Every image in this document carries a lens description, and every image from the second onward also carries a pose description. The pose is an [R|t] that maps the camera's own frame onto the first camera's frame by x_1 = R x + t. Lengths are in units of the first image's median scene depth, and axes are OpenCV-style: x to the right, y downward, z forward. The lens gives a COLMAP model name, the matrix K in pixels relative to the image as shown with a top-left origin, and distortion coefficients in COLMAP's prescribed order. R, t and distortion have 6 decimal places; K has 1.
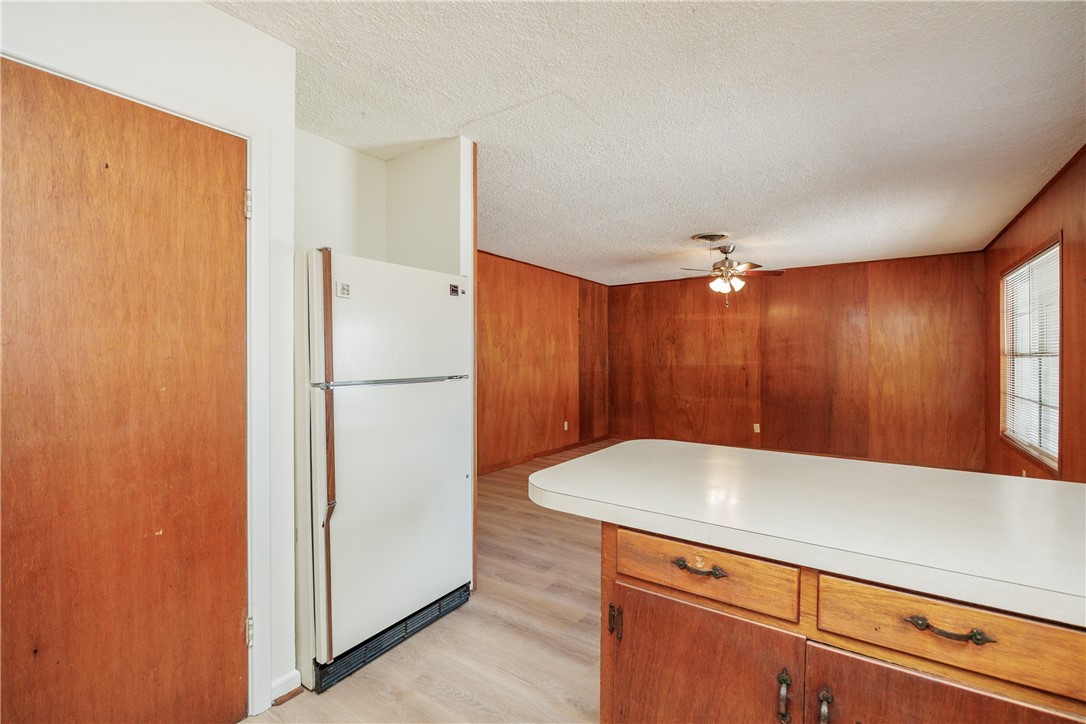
lens RADIAL K [[491.2, 0, 547.0], [0, 491.2, 364.0], [0, 0, 1]] dist [-0.015836, 0.000452]
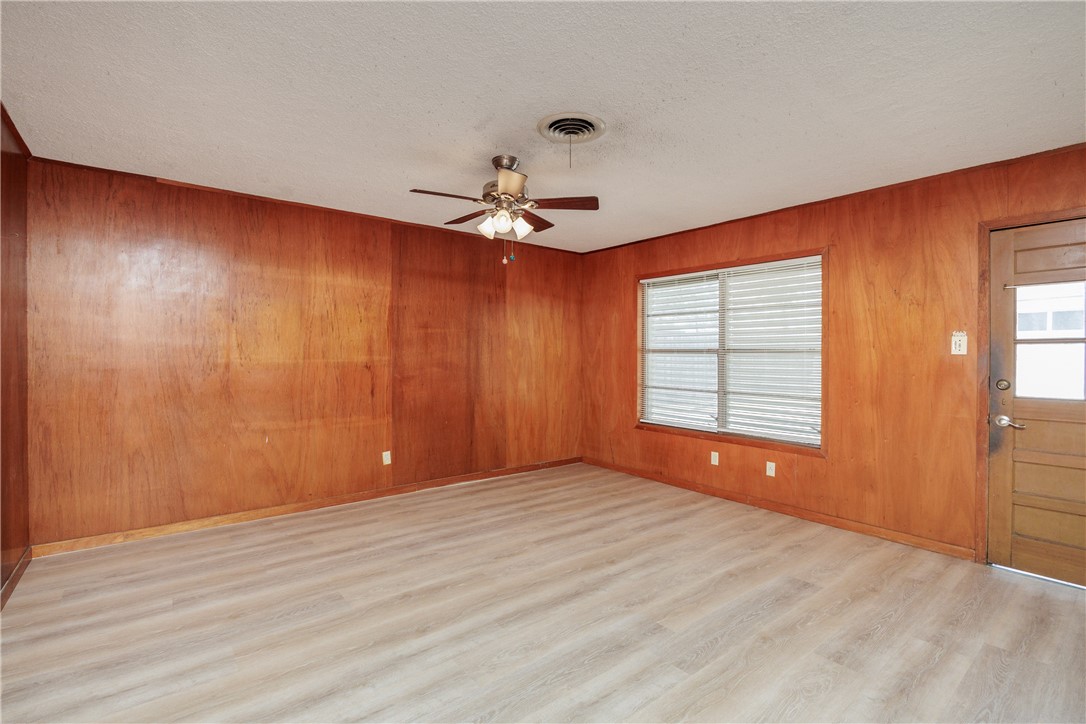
lens RADIAL K [[487.9, 0, 543.0], [0, 487.9, 362.0], [0, 0, 1]] dist [-0.014504, 0.000330]
pose [[0.291484, -0.011212, 0.956510, -0.156045], [0.003621, 0.999937, 0.010618, -0.004115], [-0.956569, 0.000369, 0.291506, 0.708463]]
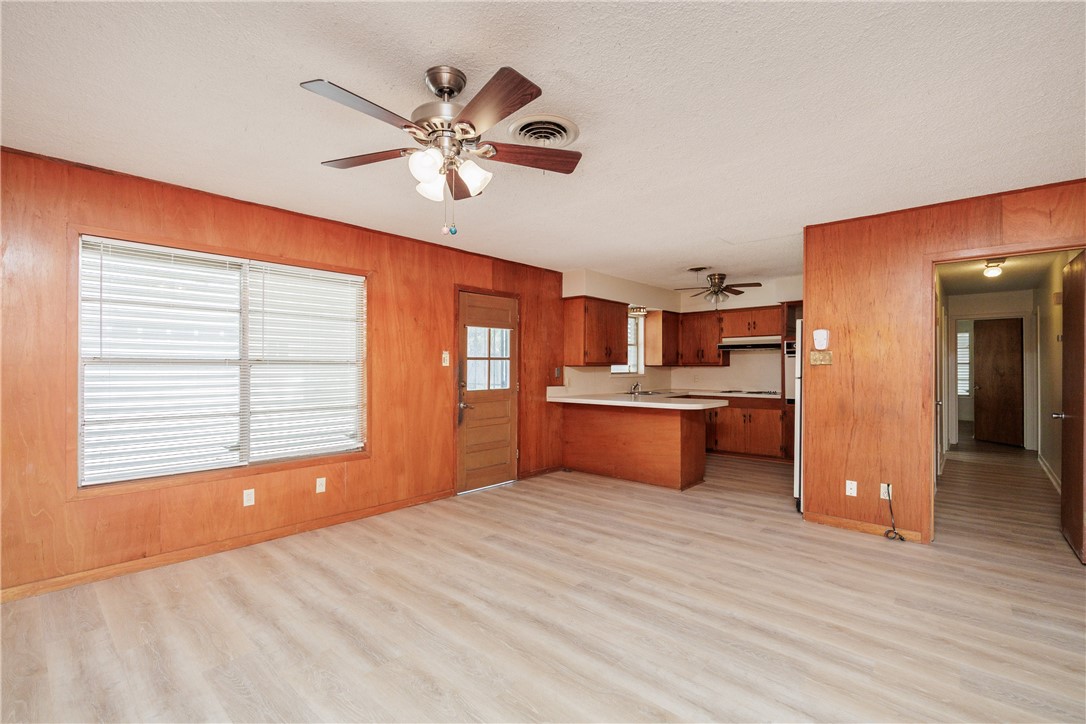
lens RADIAL K [[487.9, 0, 543.0], [0, 487.9, 362.0], [0, 0, 1]] dist [-0.014504, 0.000330]
pose [[-0.991011, -0.002078, 0.133761, 0.215761], [-0.001595, 0.999992, 0.003719, -0.015058], [-0.133768, 0.003472, -0.991007, 1.229054]]
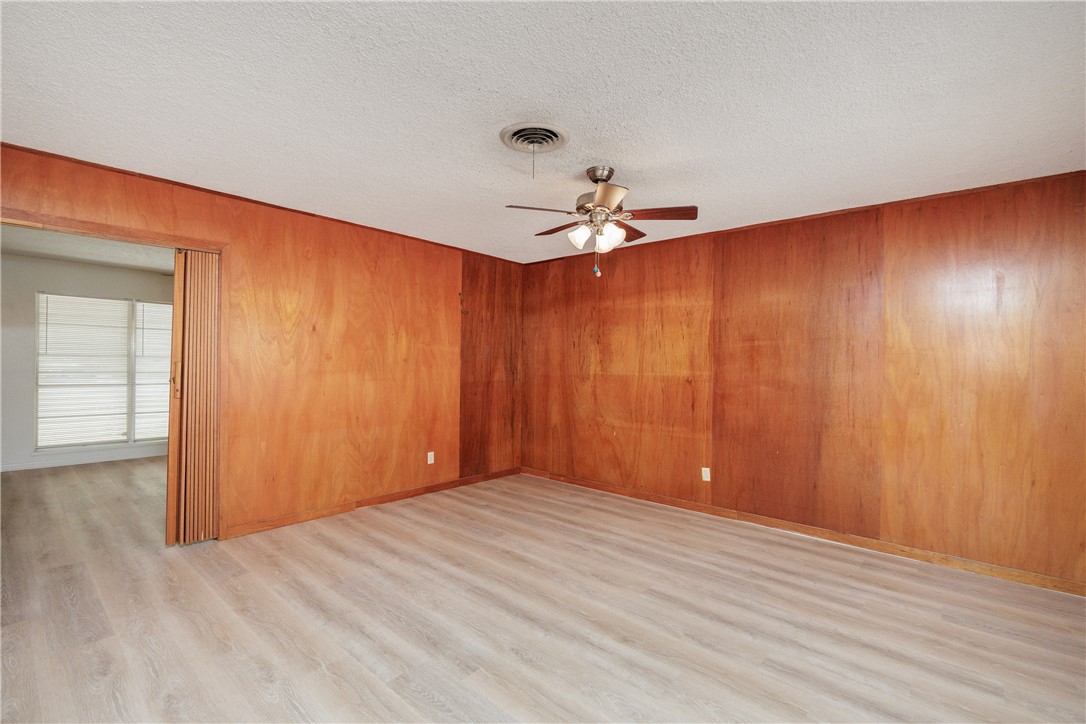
lens RADIAL K [[488.3, 0, 540.1], [0, 488.3, 367.8], [0, 0, 1]] dist [-0.016247, 0.000137]
pose [[0.992529, 0.017078, -0.120807, 0.332283], [-0.017163, 0.999853, 0.000339, -0.007405], [0.120795, 0.001737, 0.992676, 0.386161]]
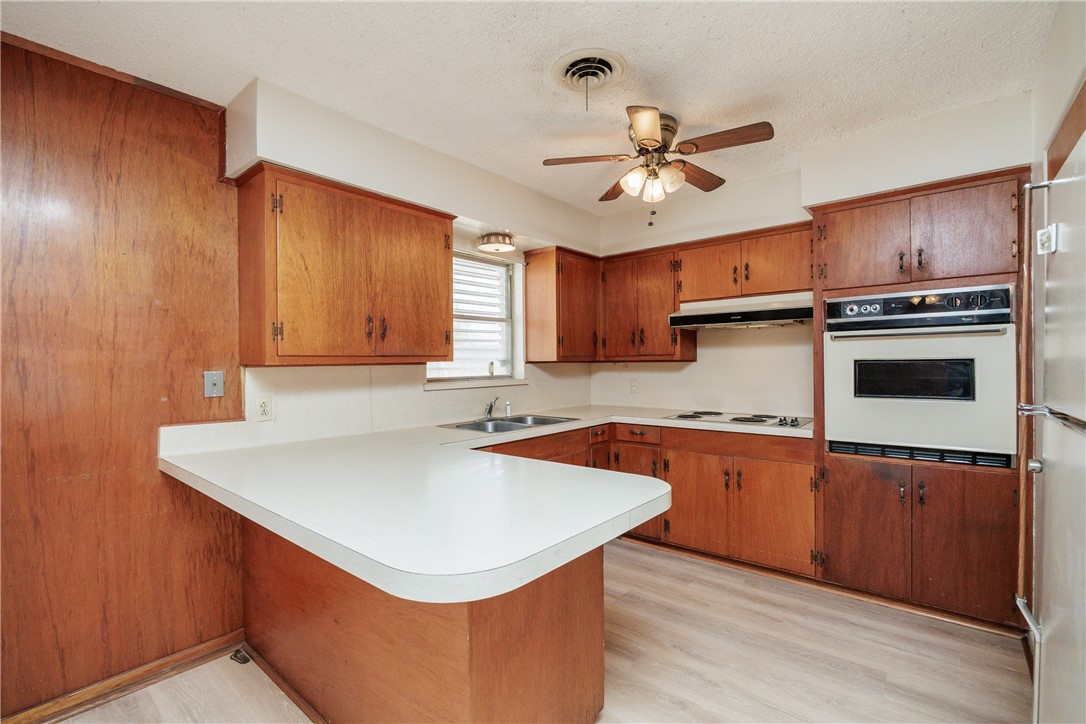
lens RADIAL K [[491.2, 0, 547.0], [0, 491.2, 364.0], [0, 0, 1]] dist [-0.015836, 0.000452]
pose [[-0.996133, 0.005765, 0.087669, 0.033410], [0.007272, 0.999831, 0.016874, -0.008850], [-0.087557, 0.017447, -0.996007, 0.528035]]
